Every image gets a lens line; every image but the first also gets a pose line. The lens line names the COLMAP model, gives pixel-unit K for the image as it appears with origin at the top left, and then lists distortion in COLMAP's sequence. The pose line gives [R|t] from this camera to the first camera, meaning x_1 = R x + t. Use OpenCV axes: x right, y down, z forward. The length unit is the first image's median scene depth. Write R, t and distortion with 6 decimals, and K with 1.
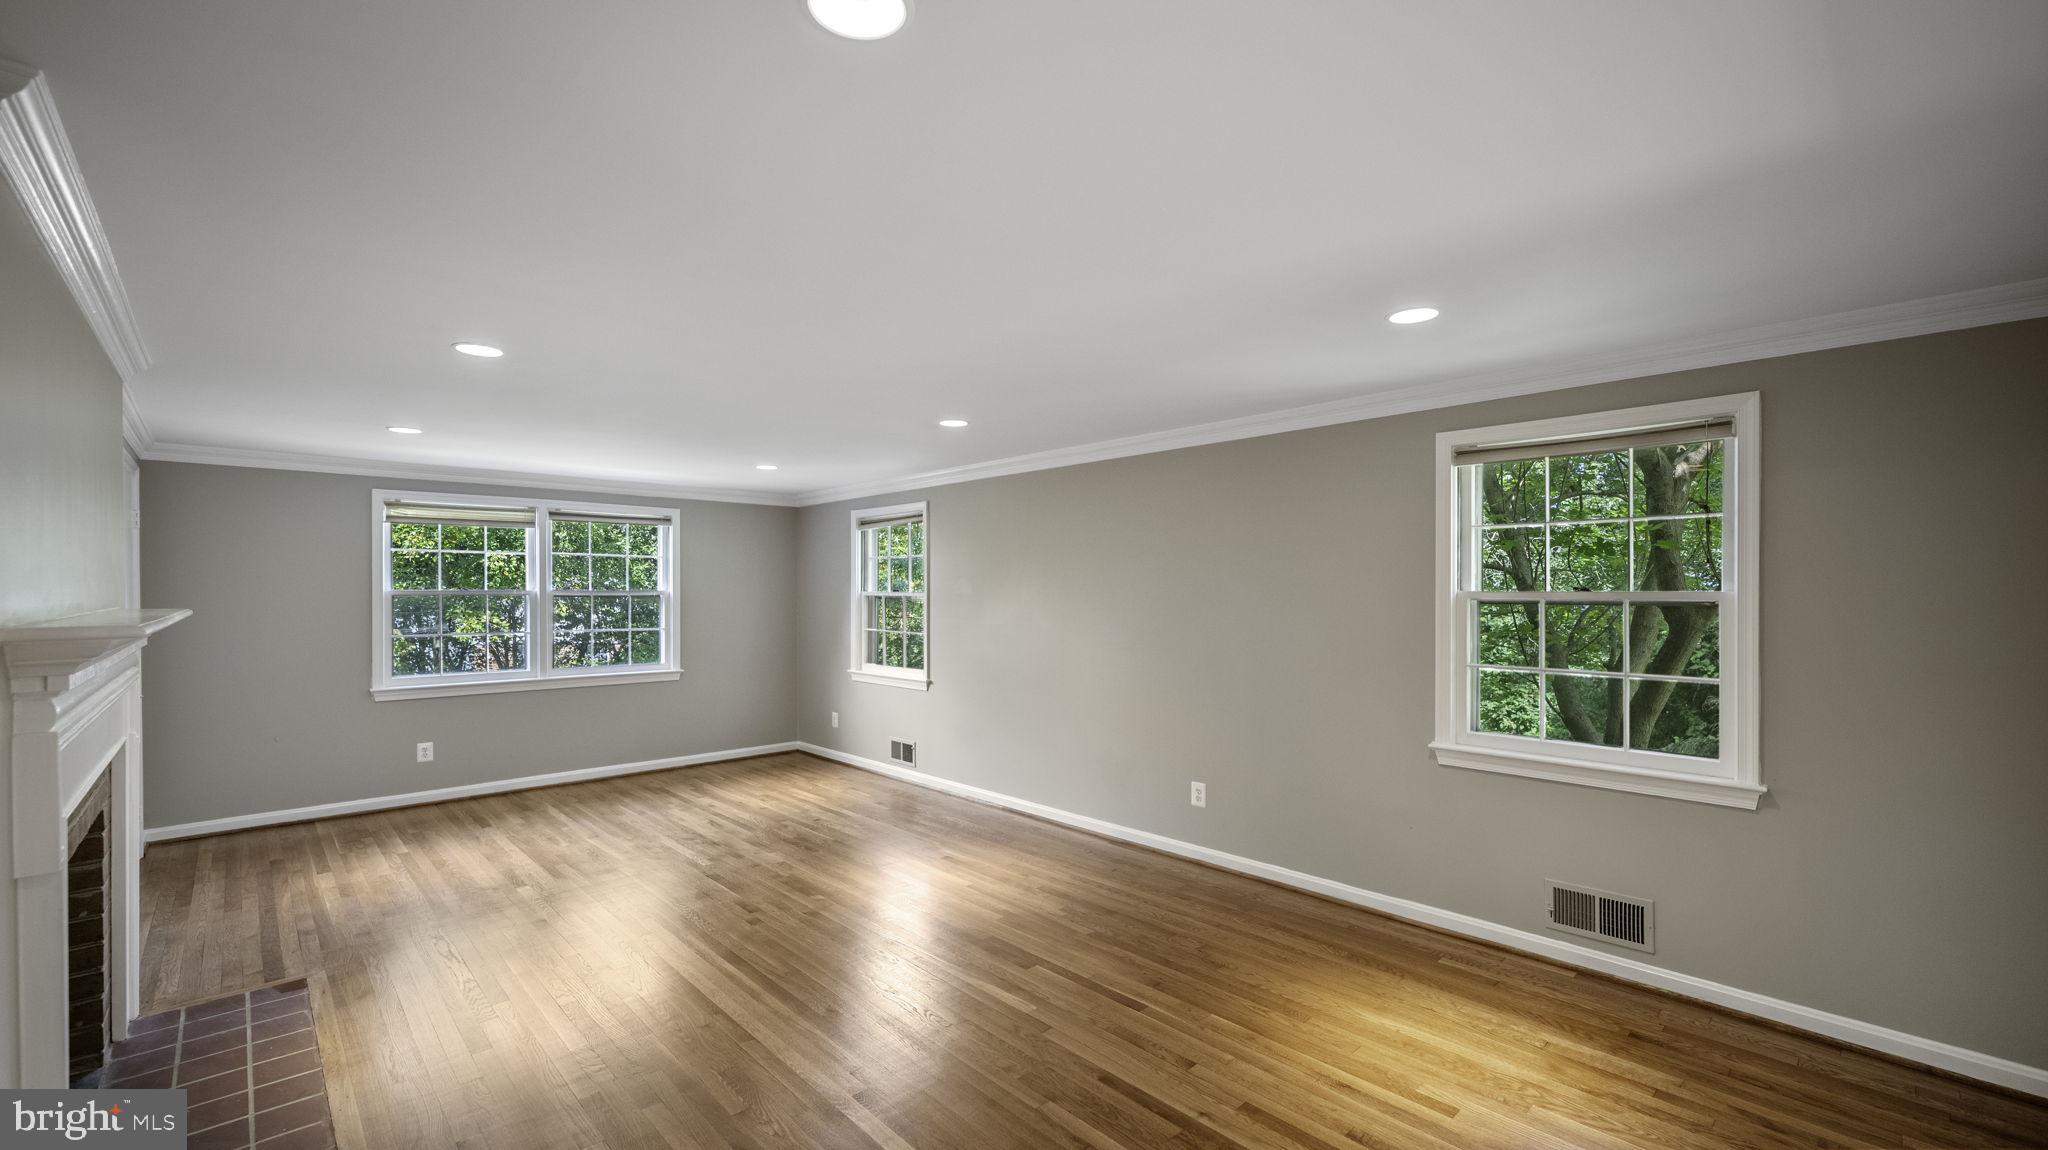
lens RADIAL K [[845.8, 0, 1022.2], [0, 845.8, 588.4], [0, 0, 1]] dist [0.000509, 0.000015]
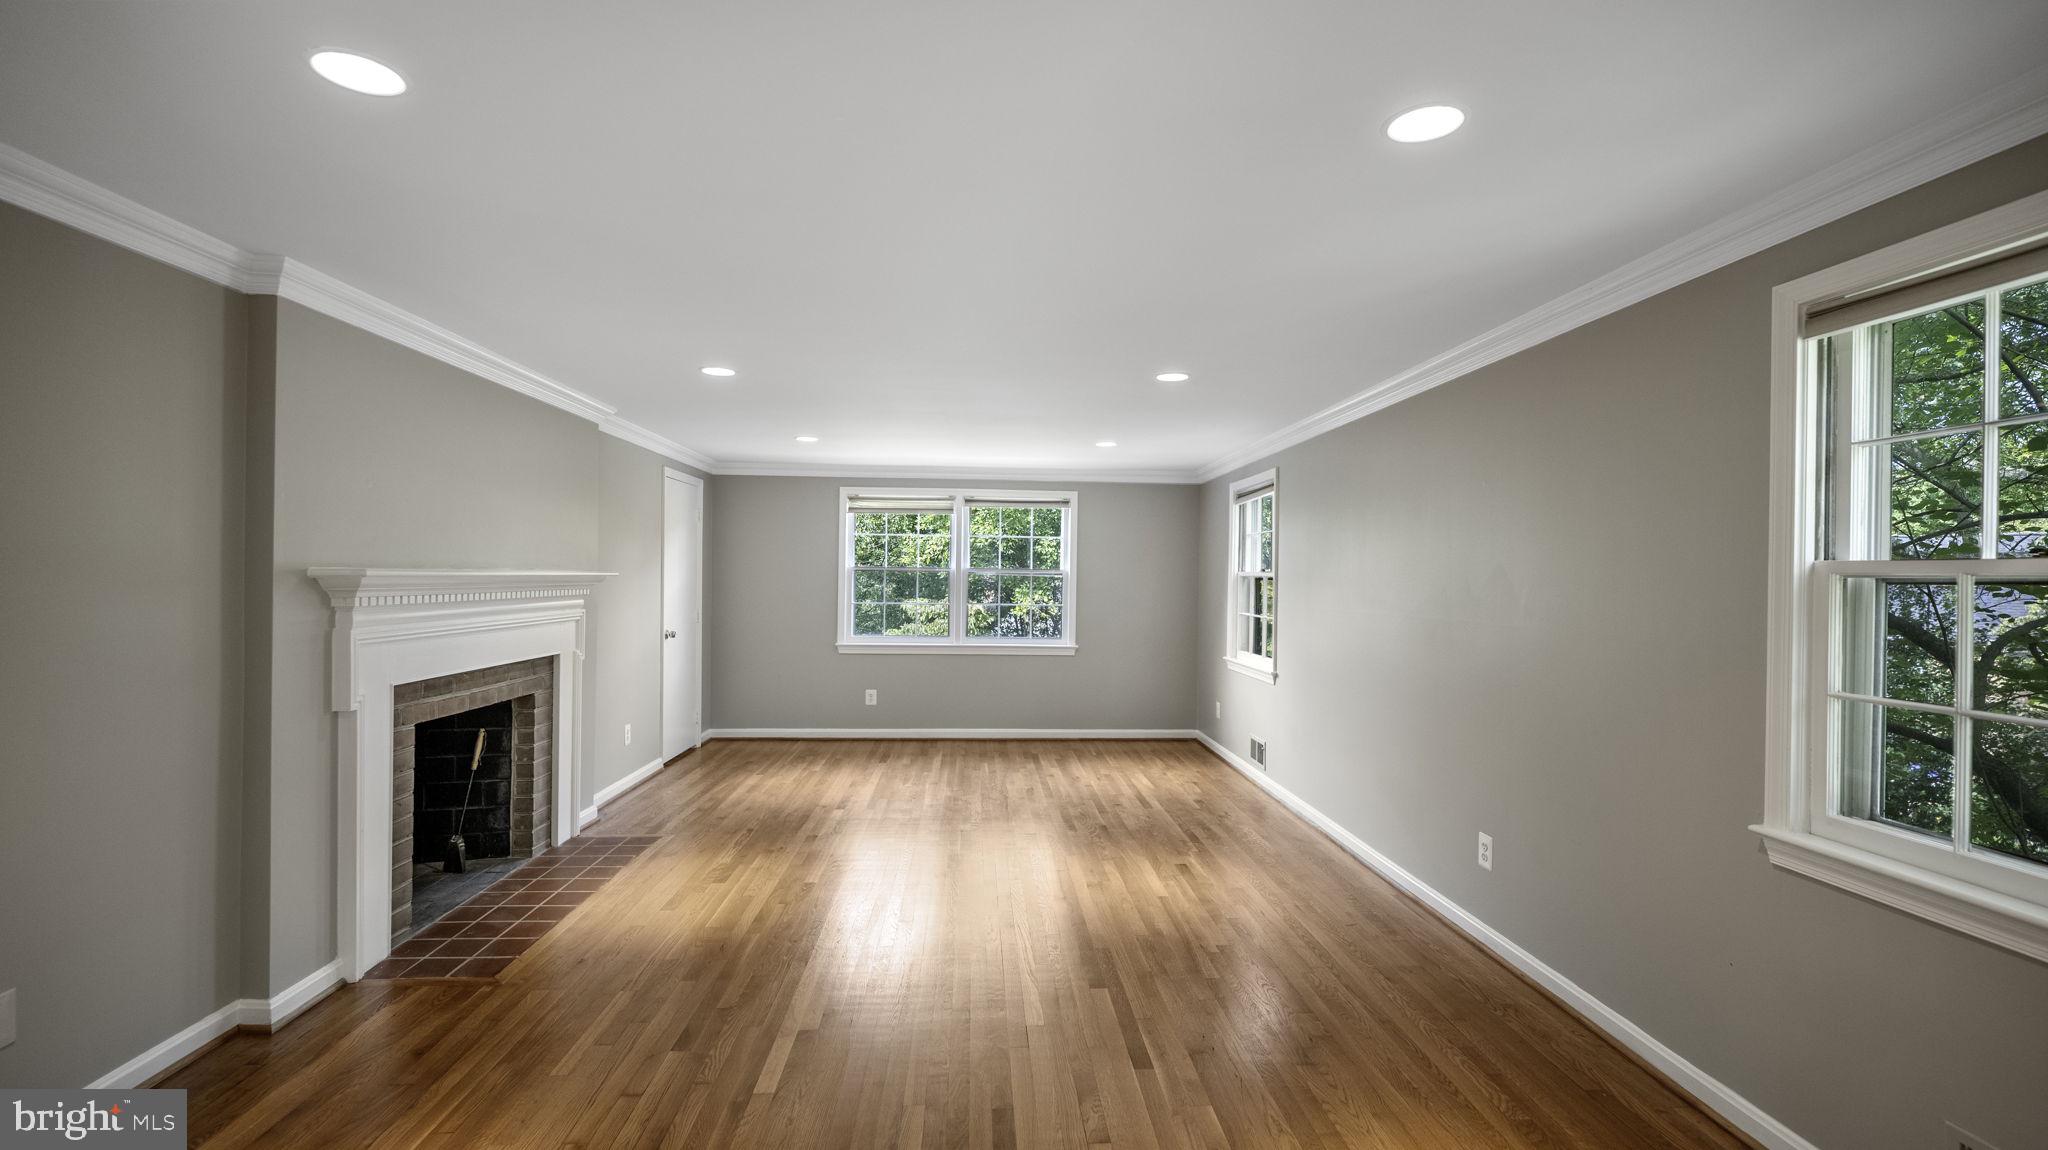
lens RADIAL K [[898.5, 0, 1024.0], [0, 898.5, 575.0], [0, 0, 1]] dist [-0.000487, 0.000105]
pose [[0.769022, 0.008953, -0.639160, 0.301584], [-0.010846, 0.999941, 0.000957, 0.010544], [0.639131, 0.006197, 0.769073, 0.128045]]
